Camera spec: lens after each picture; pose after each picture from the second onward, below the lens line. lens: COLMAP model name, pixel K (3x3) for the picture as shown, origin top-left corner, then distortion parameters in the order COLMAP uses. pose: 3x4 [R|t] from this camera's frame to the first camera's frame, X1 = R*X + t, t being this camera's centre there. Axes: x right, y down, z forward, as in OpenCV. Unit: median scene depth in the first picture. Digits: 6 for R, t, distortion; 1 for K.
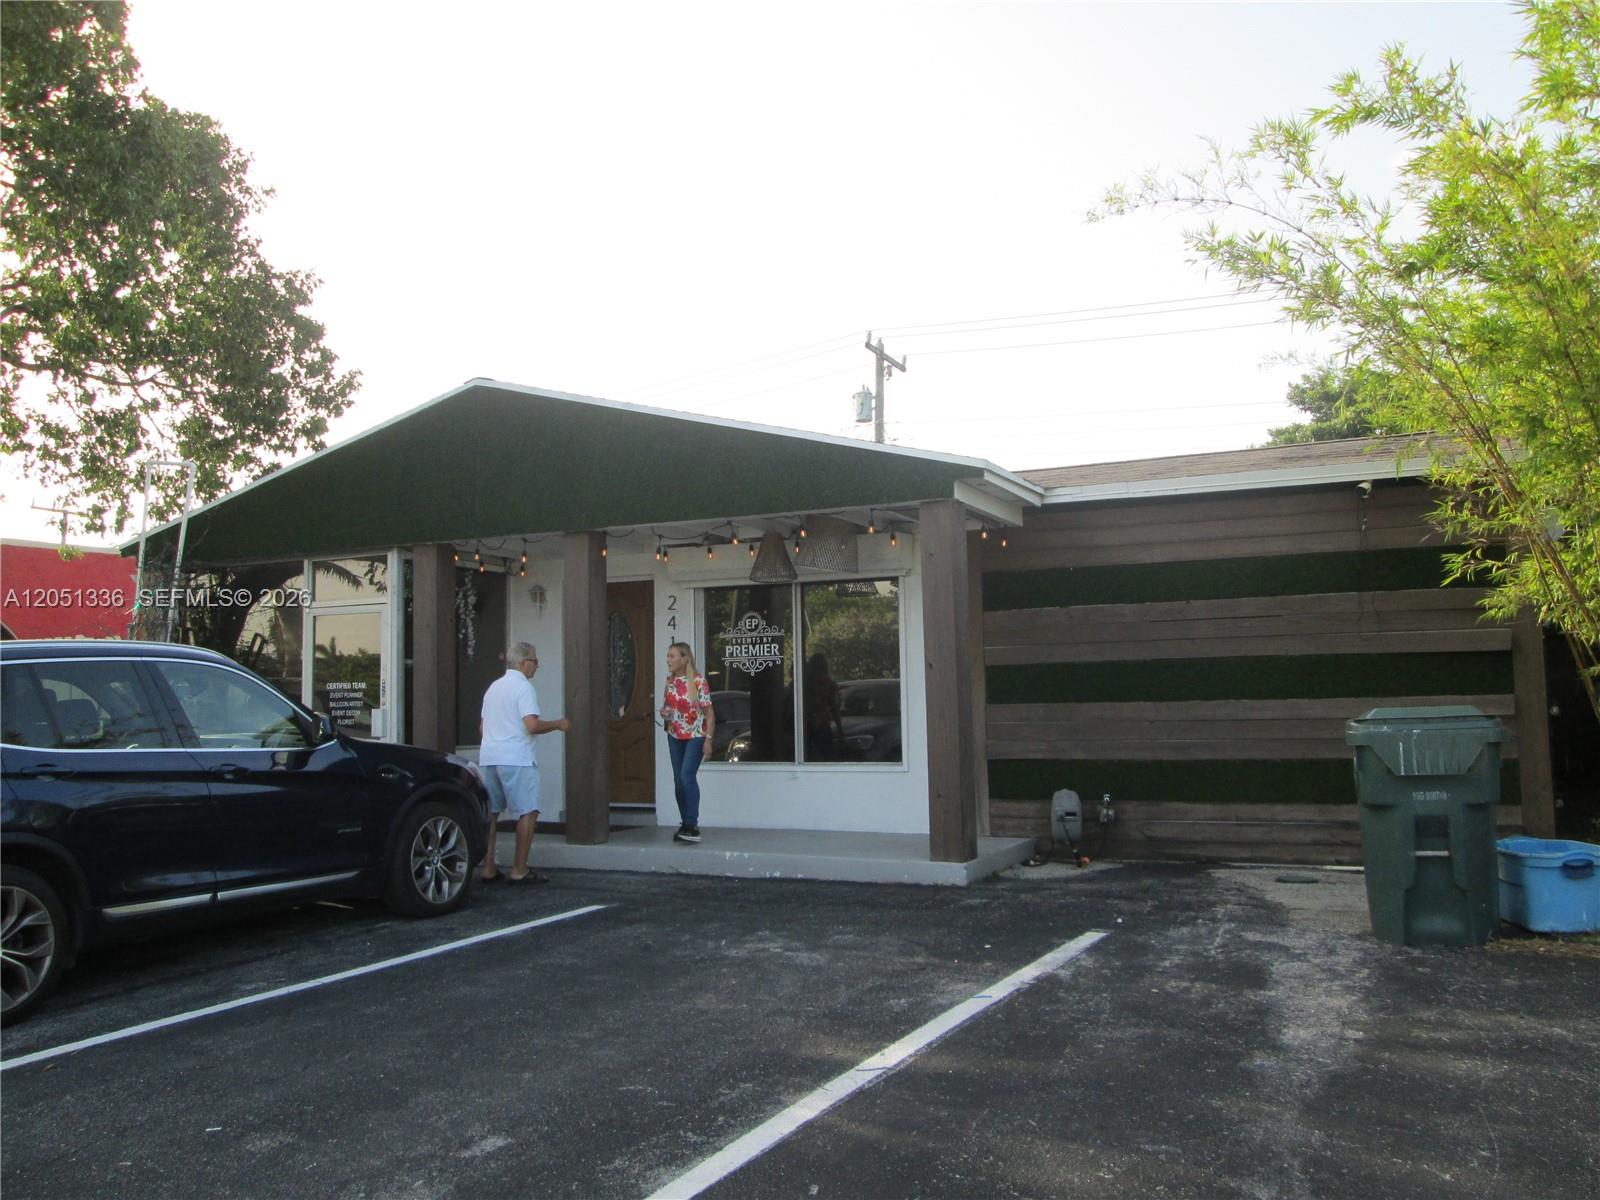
lens RADIAL K [[1326.1, 0, 800.1], [0, 1326.1, 600.0], [0, 0, 1]] dist [-0.040911, 0.011003]
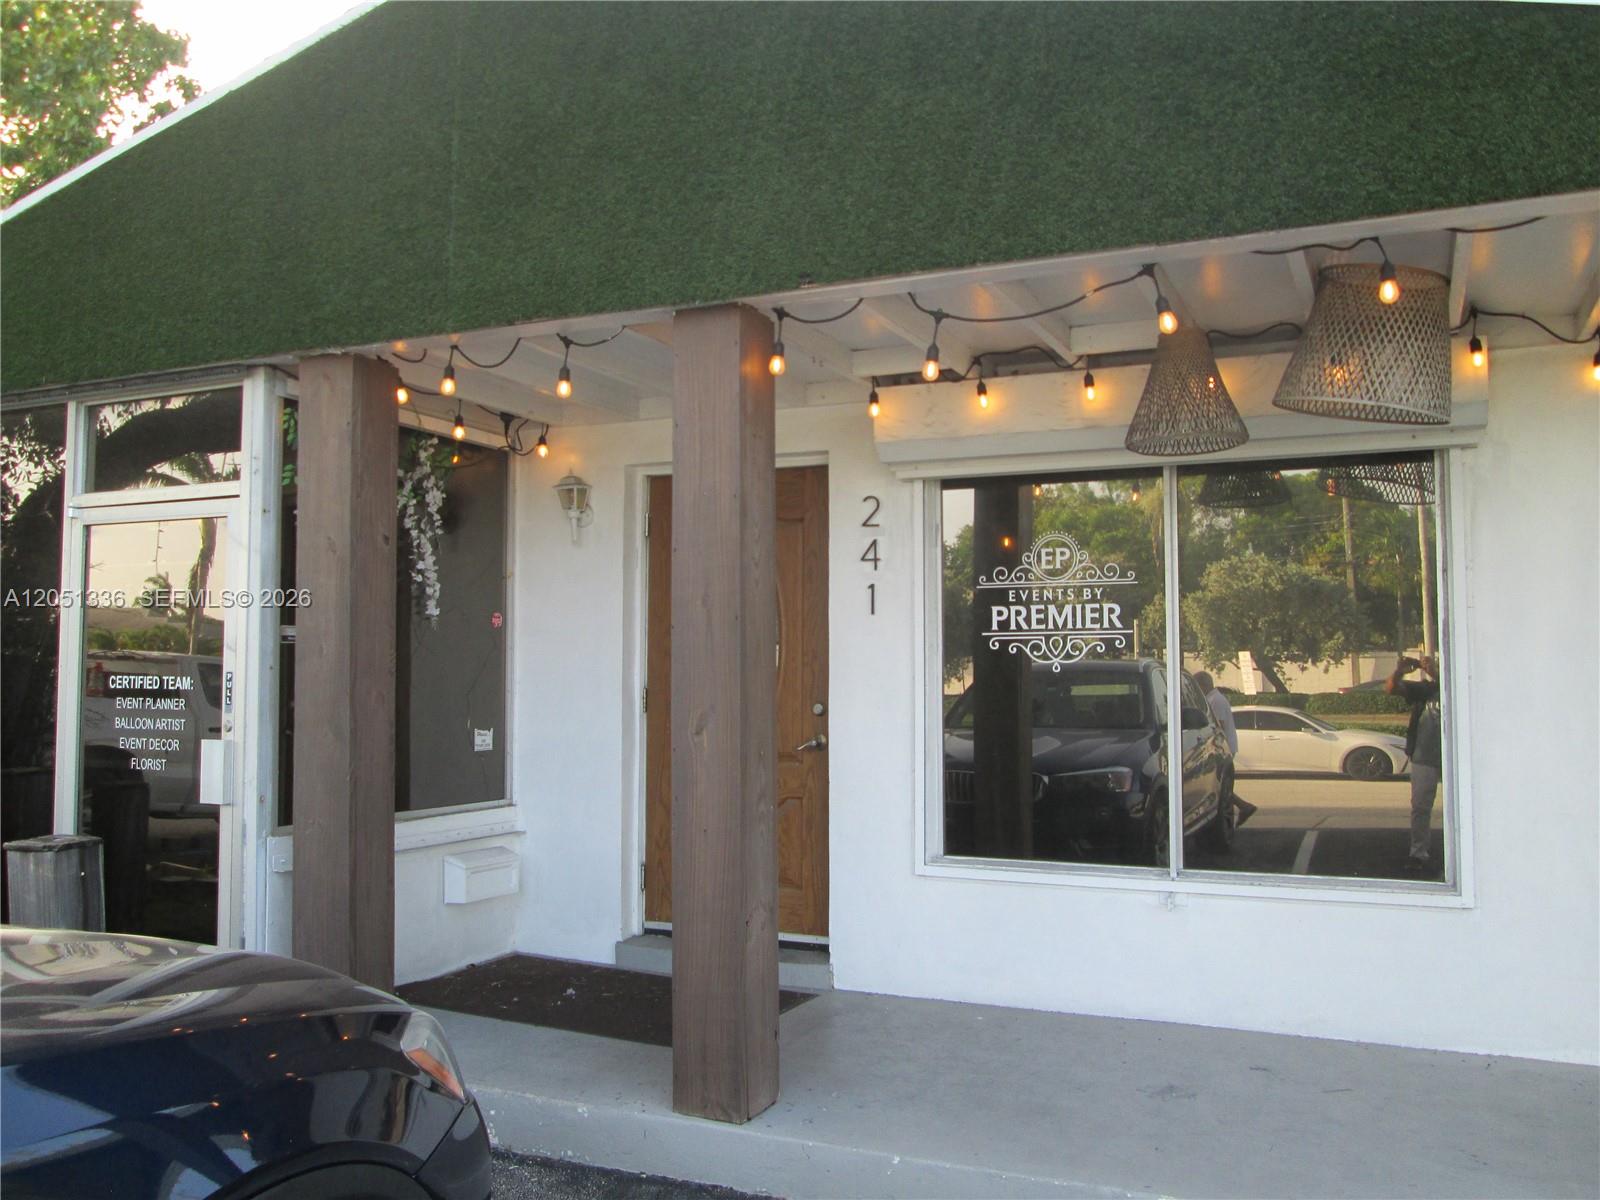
lens RADIAL K [[1326.1, 0, 837.6], [0, 1326.1, 599.7], [0, 0, 1]] dist [-0.040911, 0.011003]
pose [[0.998690, 0.015309, 0.048830, -0.134752], [-0.016651, 0.999491, 0.027205, 0.021201], [-0.048388, -0.027983, 0.998437, 0.552215]]
